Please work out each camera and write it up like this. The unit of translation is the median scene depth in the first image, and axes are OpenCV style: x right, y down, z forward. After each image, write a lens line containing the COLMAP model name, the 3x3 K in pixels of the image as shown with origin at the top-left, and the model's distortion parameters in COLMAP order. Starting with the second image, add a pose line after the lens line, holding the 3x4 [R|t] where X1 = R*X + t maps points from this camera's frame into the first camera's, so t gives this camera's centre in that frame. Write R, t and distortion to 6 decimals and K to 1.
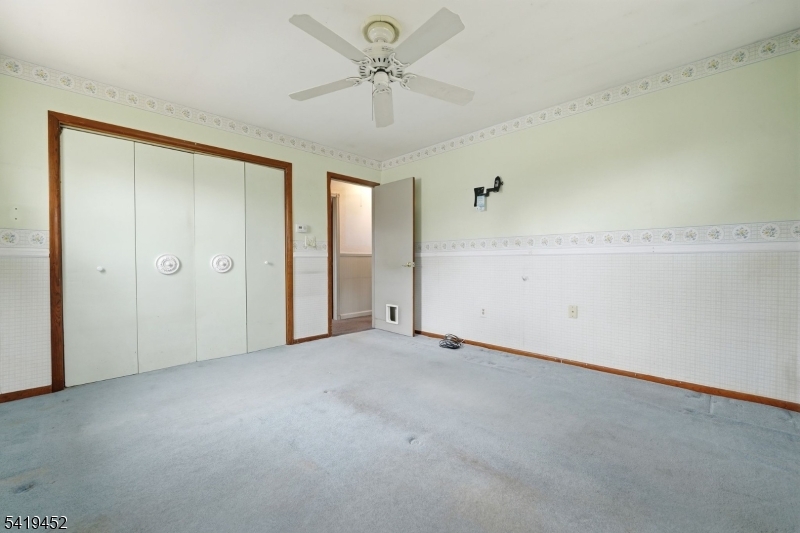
lens RADIAL K [[326.3, 0, 401.3], [0, 326.3, 265.1], [0, 0, 1]] dist [-0.010190, 0.000388]
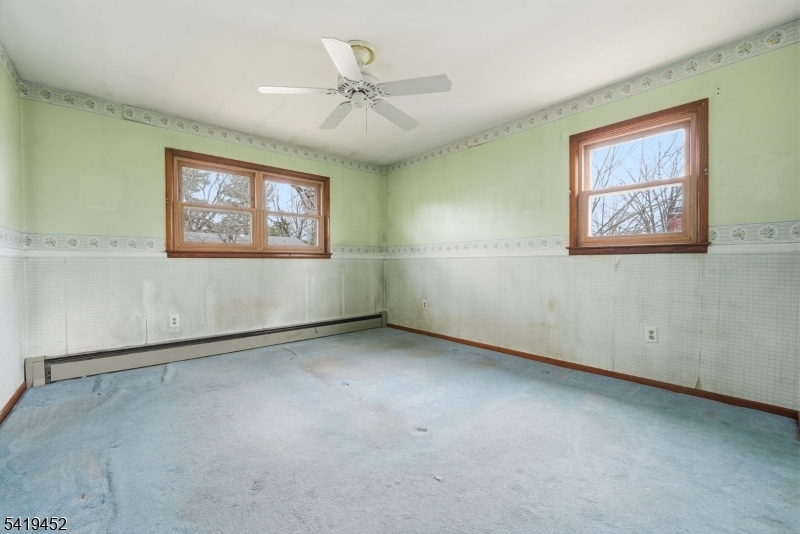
lens RADIAL K [[341.9, 0, 400.0], [0, 341.9, 267.0], [0, 0, 1]] dist [0.019515, -0.000432]
pose [[0.997072, 0.002069, -0.076446, 0.128974], [-0.002078, 0.999998, -0.000041, 0.001522], [0.076446, 0.000199, 0.997074, -0.128394]]
